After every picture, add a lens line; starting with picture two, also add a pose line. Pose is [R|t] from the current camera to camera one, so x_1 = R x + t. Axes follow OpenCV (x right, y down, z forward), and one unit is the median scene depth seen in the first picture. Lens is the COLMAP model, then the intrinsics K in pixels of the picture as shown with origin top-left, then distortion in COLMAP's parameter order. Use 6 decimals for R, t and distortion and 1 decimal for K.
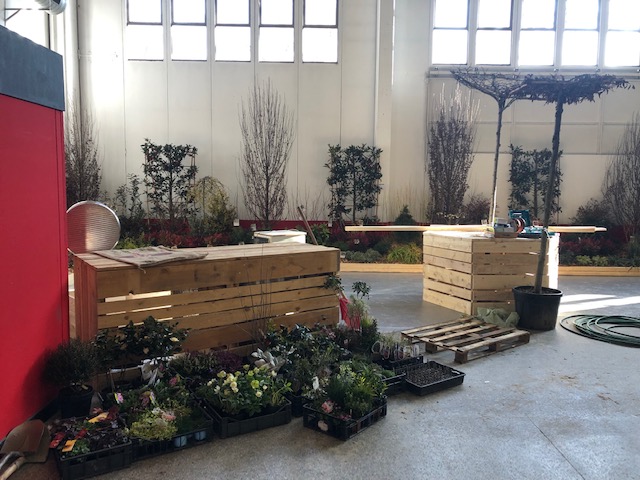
lens RADIAL K [[518.8, 0, 318.8], [0, 518.8, 237.8], [0, 0, 1]] dist [0.044060, -0.056084]
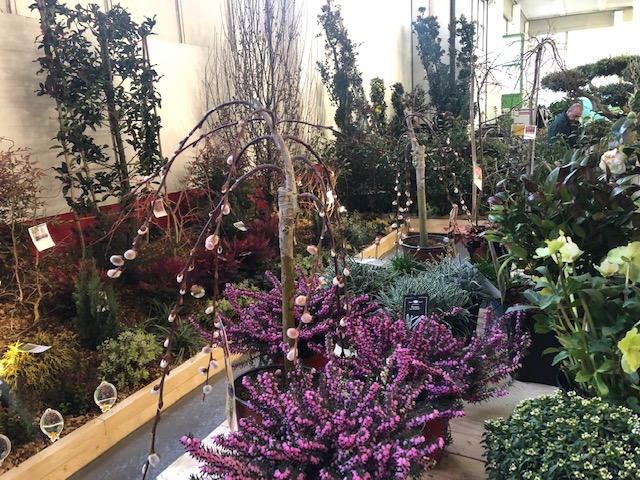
lens RADIAL K [[518.8, 0, 304.7], [0, 518.8, 236.8], [0, 0, 1]] dist [0.044060, -0.056084]
pose [[0.466350, -0.217589, 0.857422, 0.137132], [0.142502, 0.975096, 0.169944, -0.052561], [-0.873047, 0.042931, 0.485743, 0.701339]]
